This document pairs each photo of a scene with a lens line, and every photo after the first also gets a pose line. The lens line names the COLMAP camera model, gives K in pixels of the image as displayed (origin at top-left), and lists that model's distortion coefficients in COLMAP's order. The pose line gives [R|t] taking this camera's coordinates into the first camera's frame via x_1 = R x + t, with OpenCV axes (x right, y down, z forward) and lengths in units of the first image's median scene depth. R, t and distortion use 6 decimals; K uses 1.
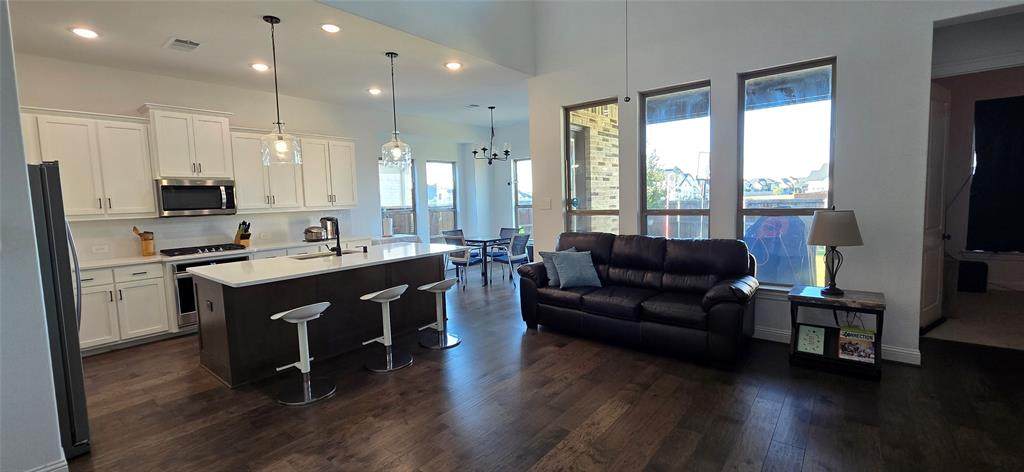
lens RADIAL K [[421.0, 0, 508.8], [0, 421.0, 232.8], [0, 0, 1]] dist [-0.002941, 0.002420]
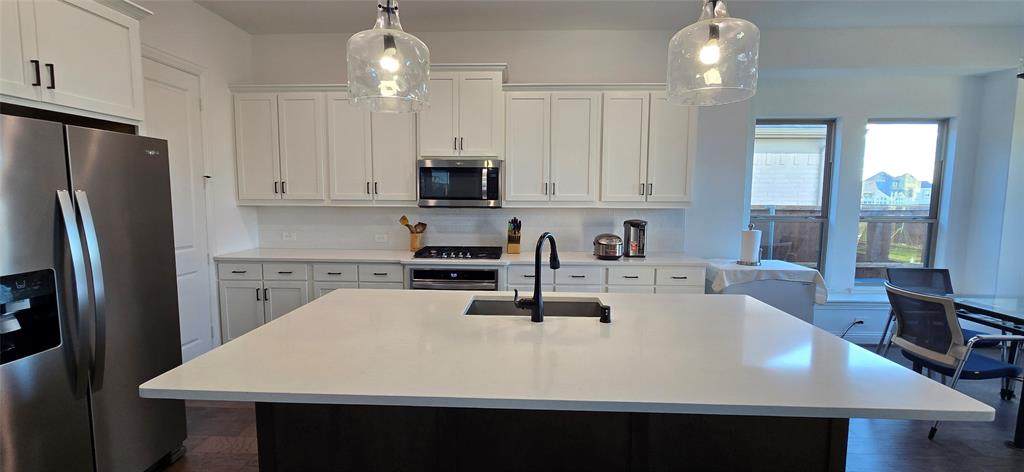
lens RADIAL K [[421.0, 0, 505.7], [0, 421.0, 233.3], [0, 0, 1]] dist [-0.002941, 0.002420]
pose [[0.604242, 0.103395, -0.790064, -0.073133], [-0.090477, 0.994035, 0.060892, -0.044779], [0.791647, 0.034689, 0.609993, 0.563585]]
